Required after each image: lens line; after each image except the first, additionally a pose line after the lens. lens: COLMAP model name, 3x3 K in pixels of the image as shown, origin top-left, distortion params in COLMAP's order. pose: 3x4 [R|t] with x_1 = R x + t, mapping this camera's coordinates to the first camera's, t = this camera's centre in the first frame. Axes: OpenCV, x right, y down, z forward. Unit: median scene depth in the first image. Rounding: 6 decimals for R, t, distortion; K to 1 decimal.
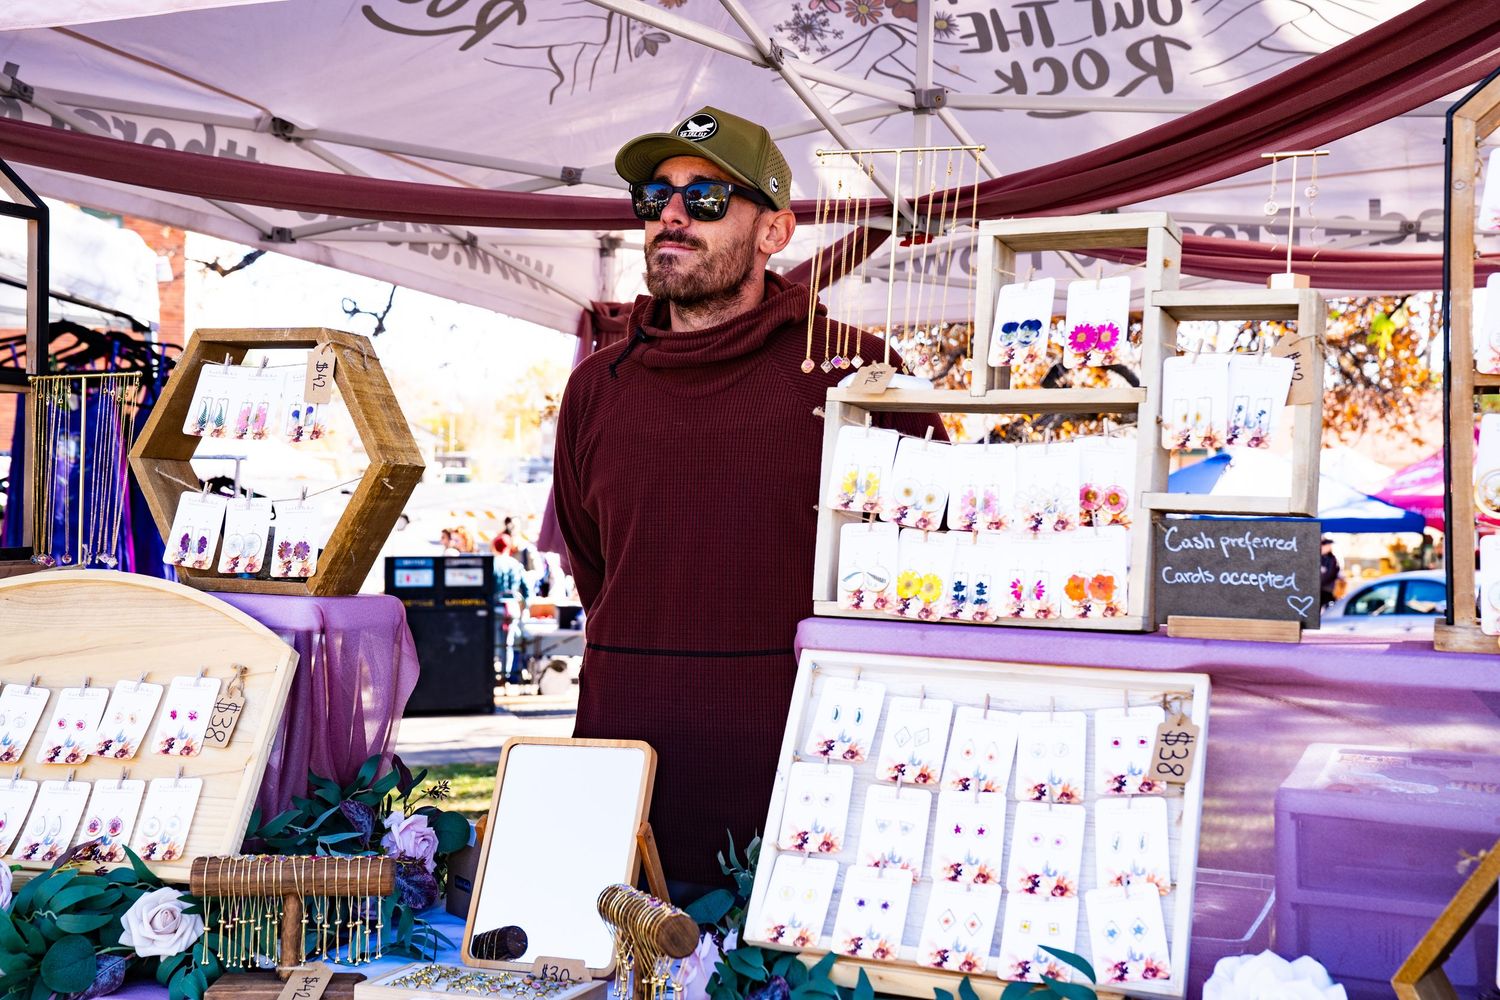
lens RADIAL K [[1782.7, 0, 750.9], [0, 1782.7, 504.0], [0, 0, 1]] dist [0.116811, 0.000000]
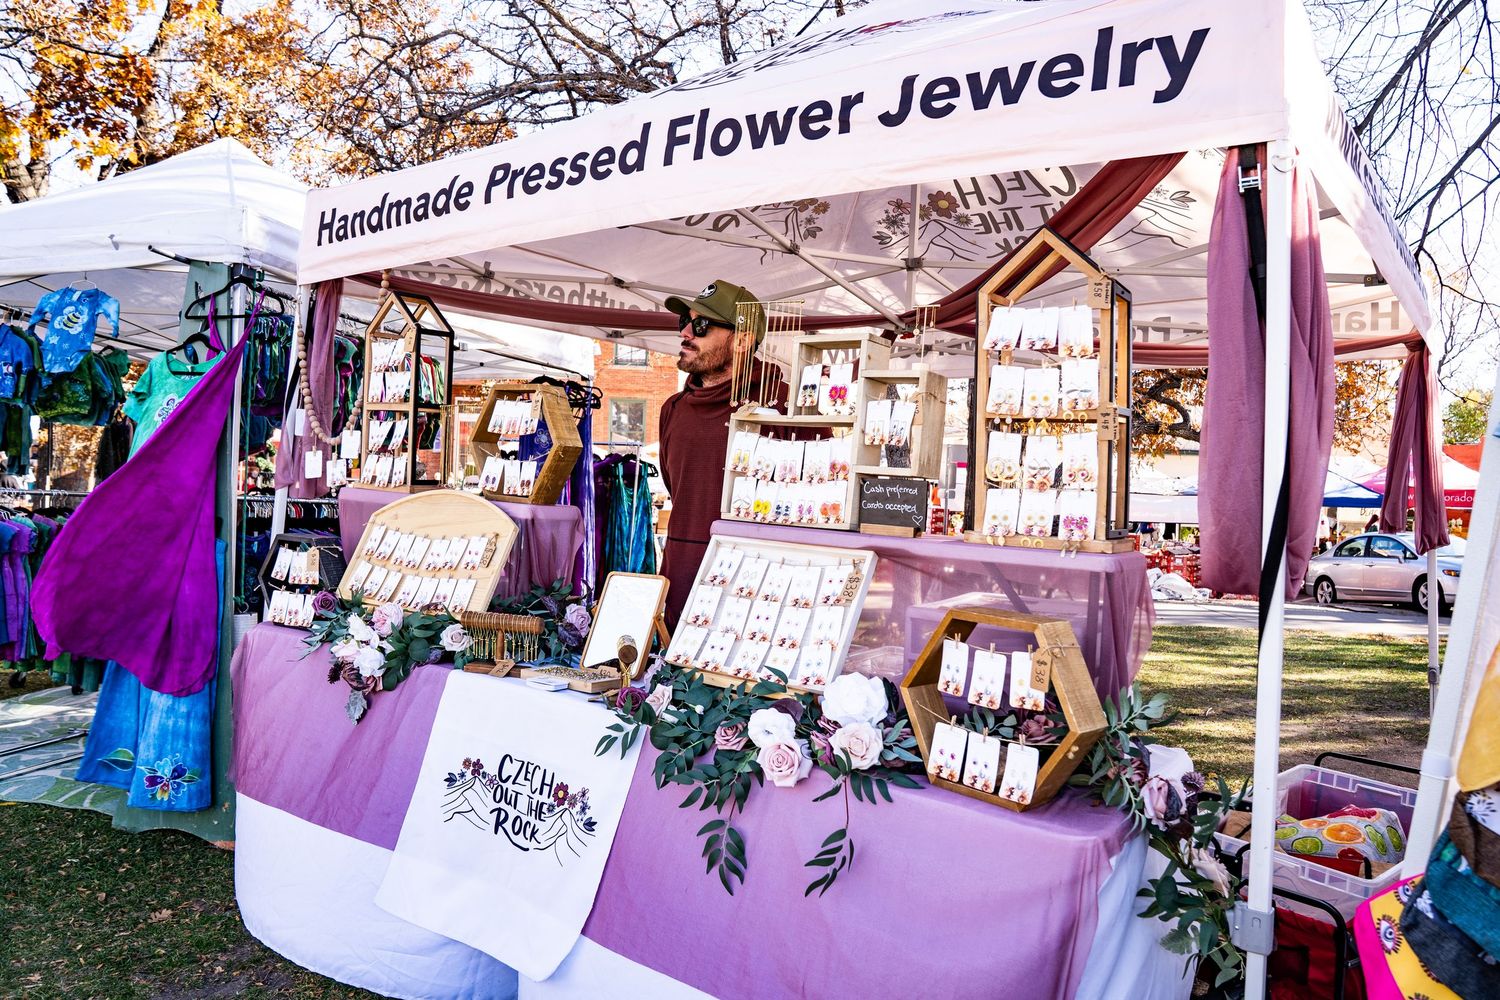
lens RADIAL K [[1034.0, 0, 750.7], [0, 1034.0, 499.3], [0, 0, 1]] dist [-0.126864, 0.088383]
pose [[0.969809, 0.032511, -0.241689, 0.369481], [-0.027057, 0.999300, 0.025850, 0.005321], [0.242360, -0.018530, 0.970009, -0.198914]]
